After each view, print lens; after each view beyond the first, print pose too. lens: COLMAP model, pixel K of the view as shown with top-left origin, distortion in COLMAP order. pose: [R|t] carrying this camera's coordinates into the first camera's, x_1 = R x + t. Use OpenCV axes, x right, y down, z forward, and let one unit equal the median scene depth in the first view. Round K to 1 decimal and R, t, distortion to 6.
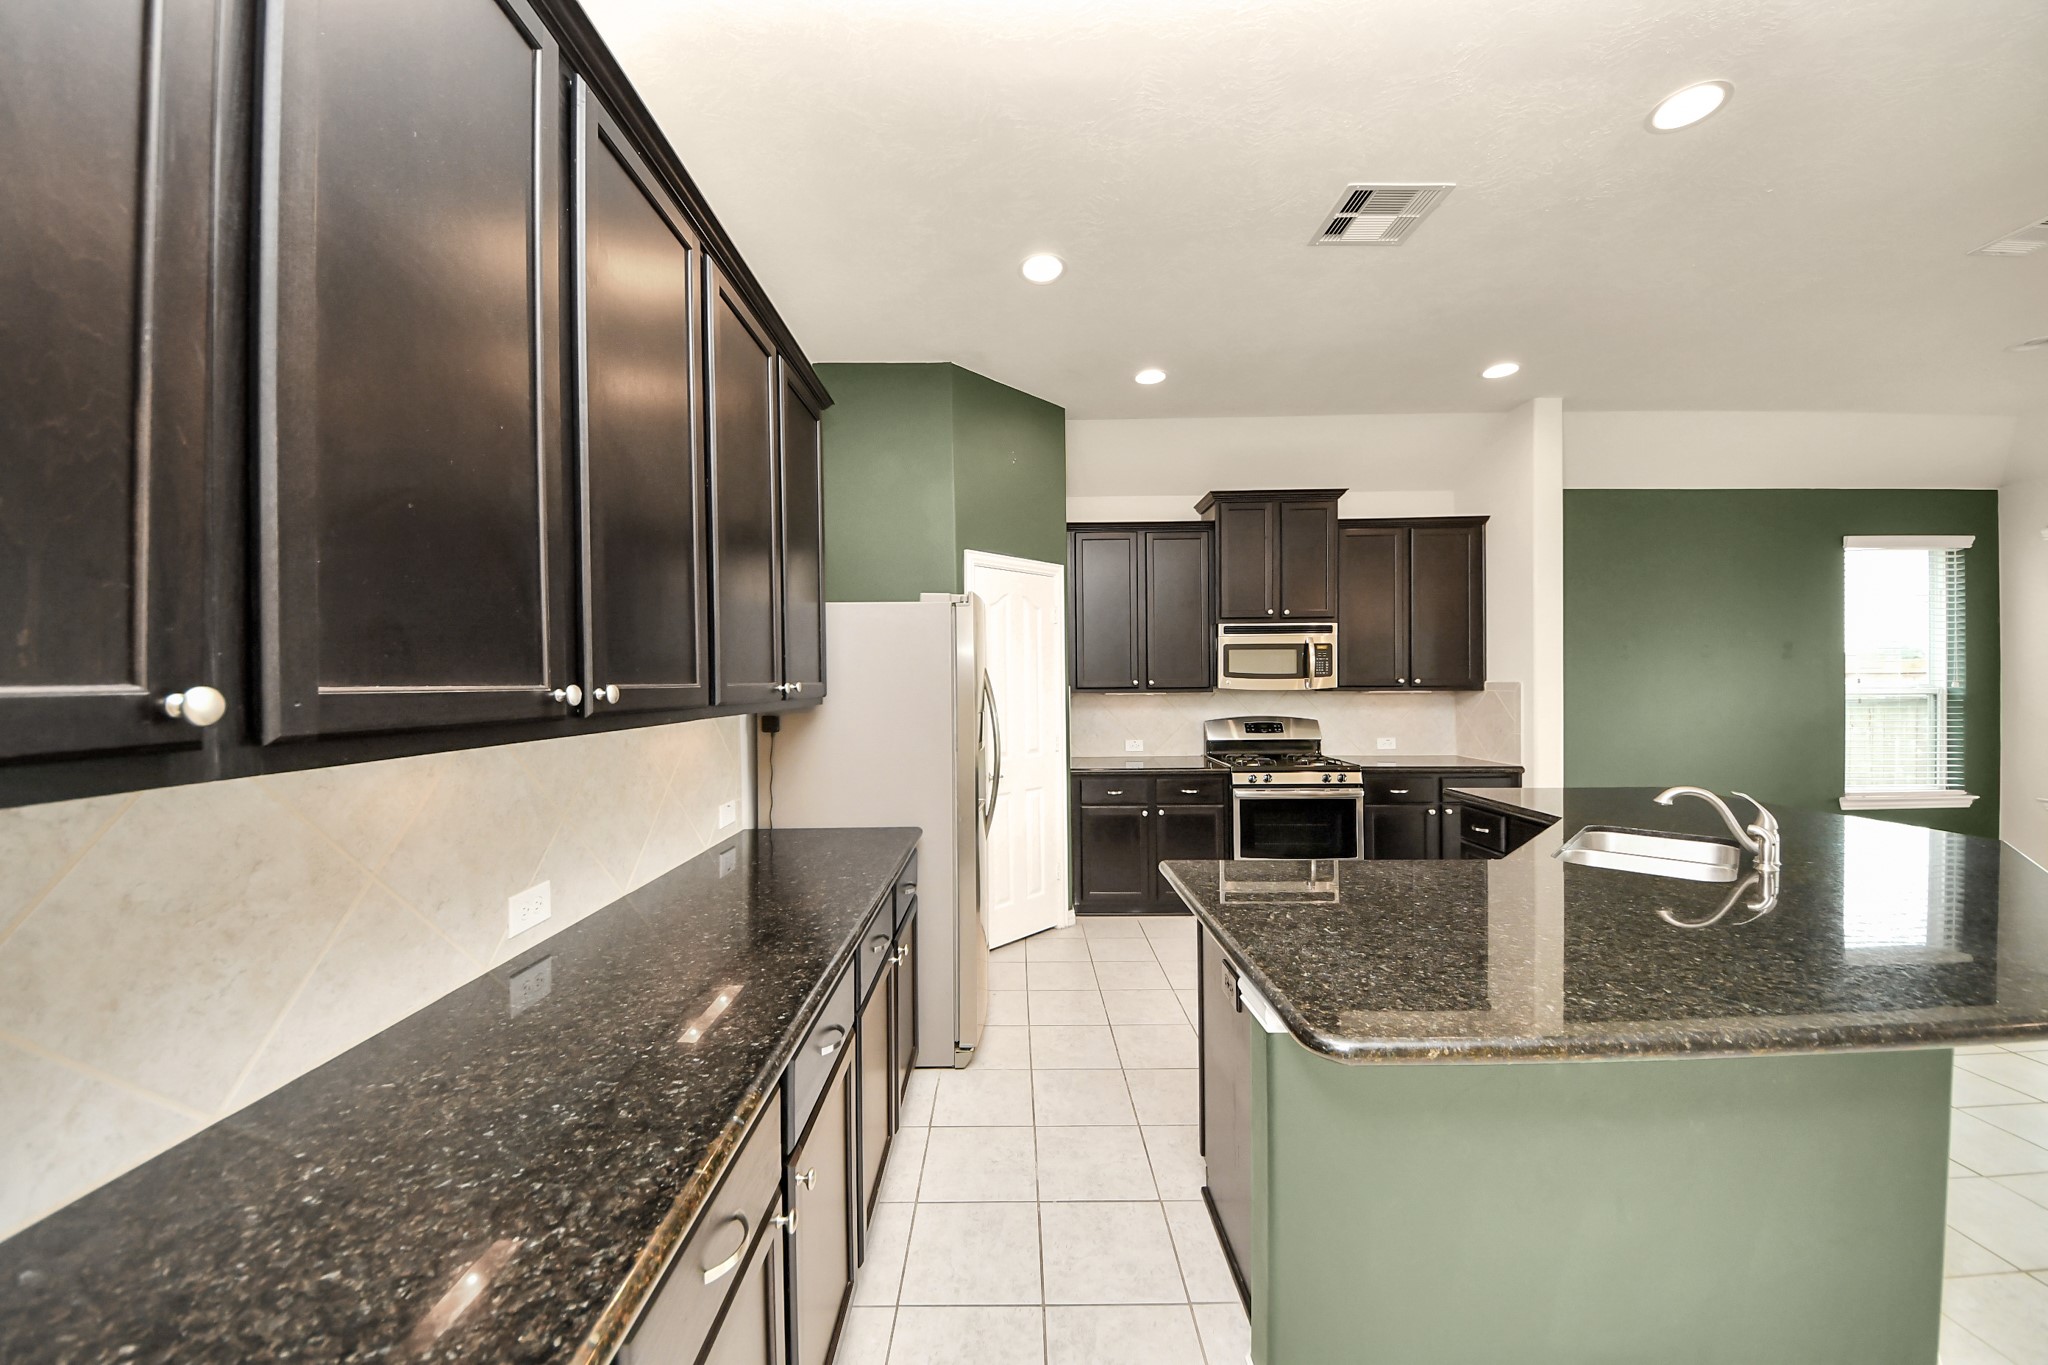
lens RADIAL K [[742.2, 0, 1022.3], [0, 742.2, 686.7], [0, 0, 1]] dist [0.003236, 0.000159]
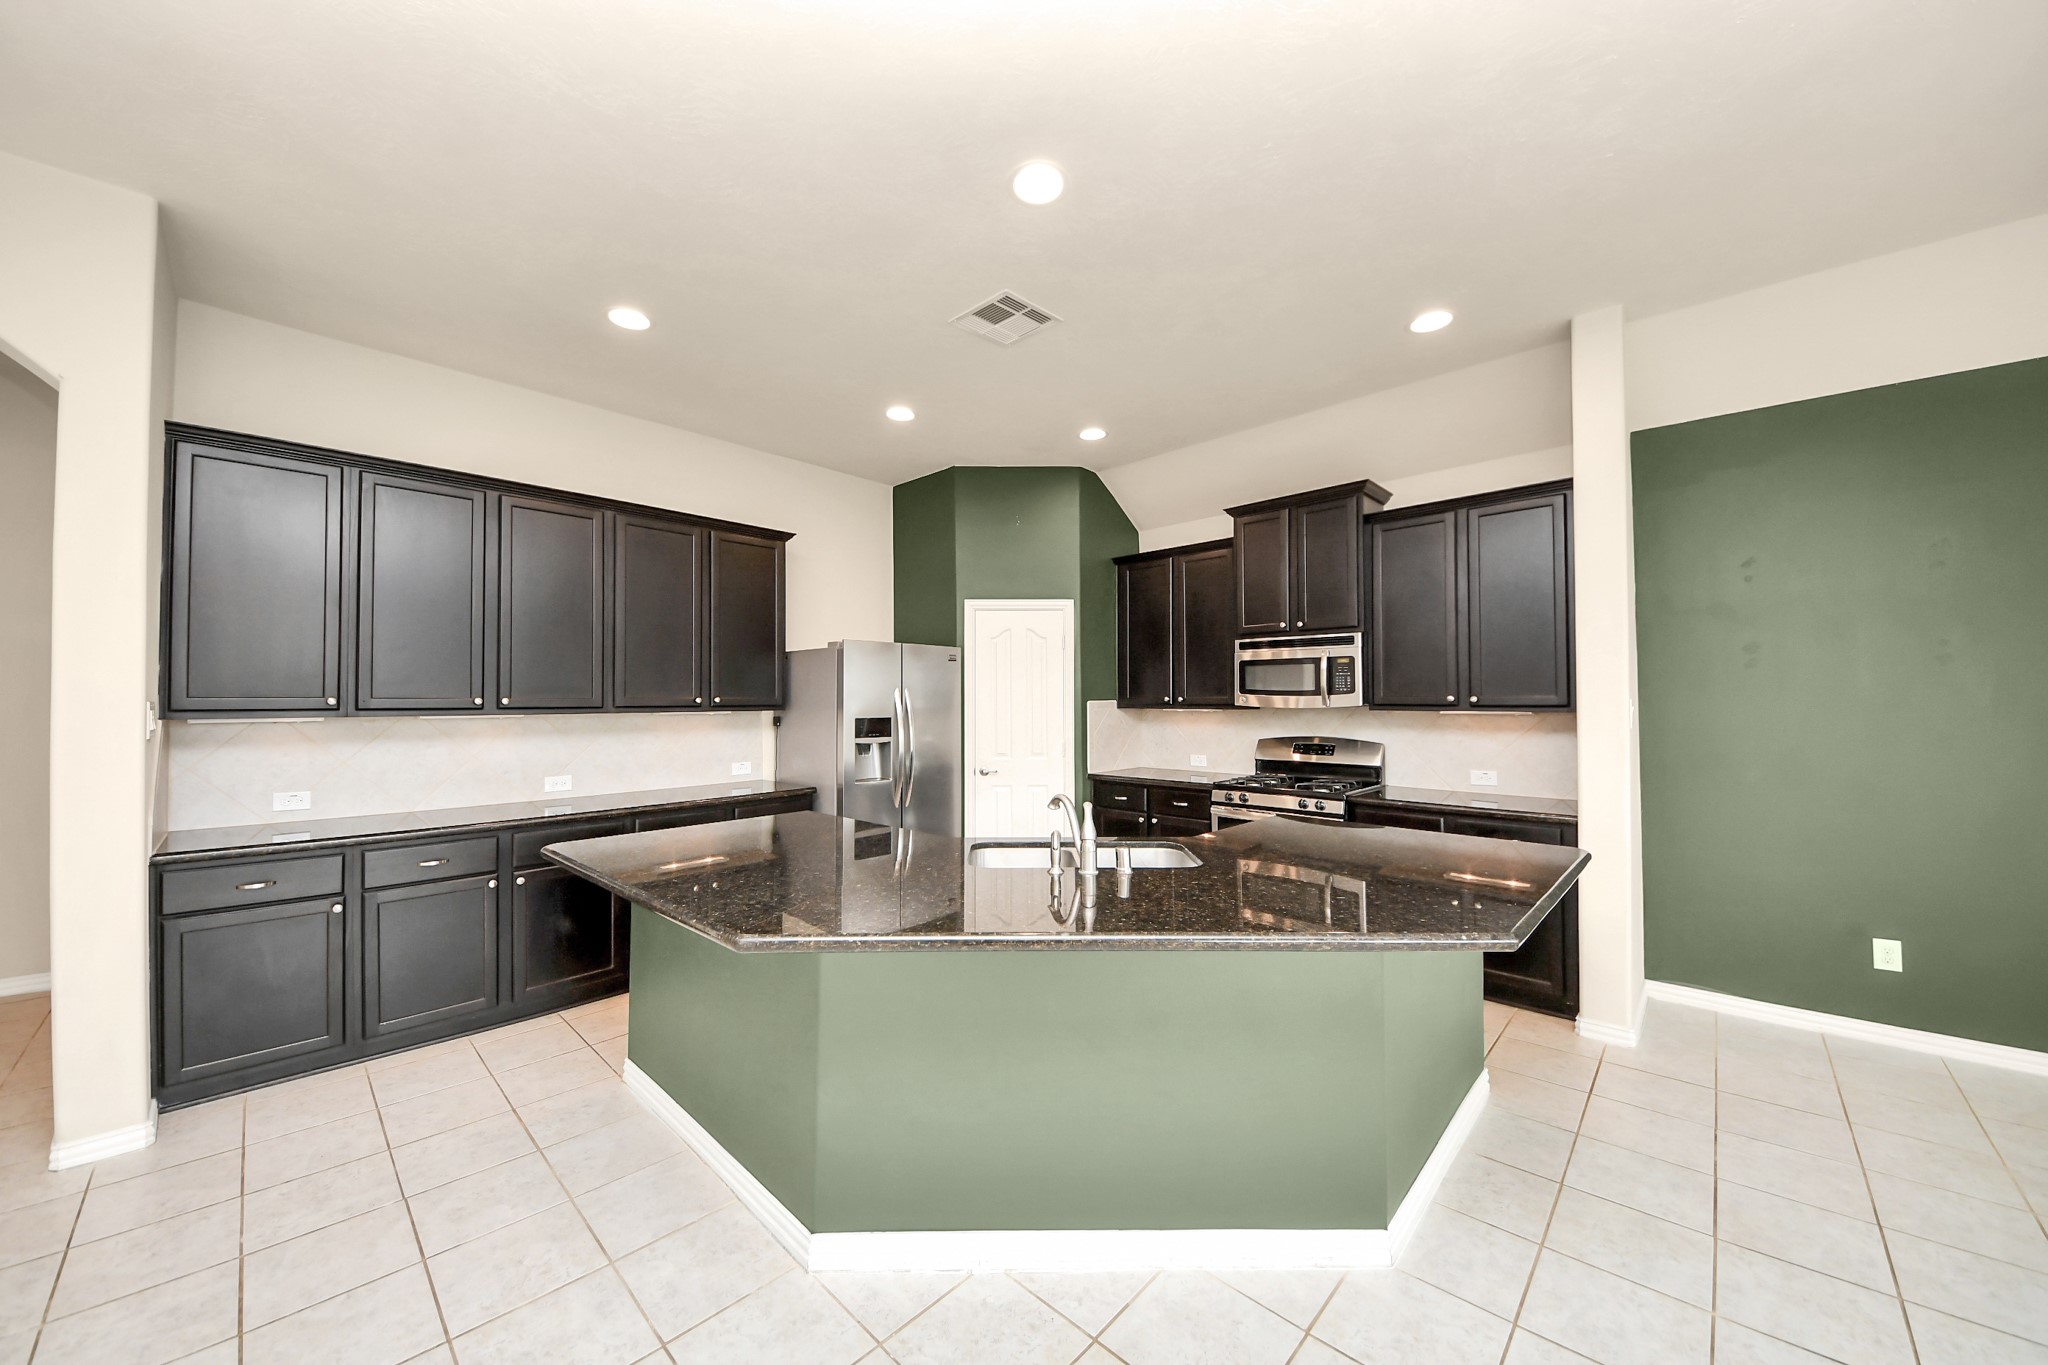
lens RADIAL K [[742.2, 0, 1012.9], [0, 742.2, 675.3], [0, 0, 1]] dist [0.003236, 0.000159]
pose [[0.707364, -0.017649, -0.706629, 0.753908], [-0.006318, 0.999490, -0.031289, -0.005051], [0.706822, 0.026597, 0.706892, 0.089591]]
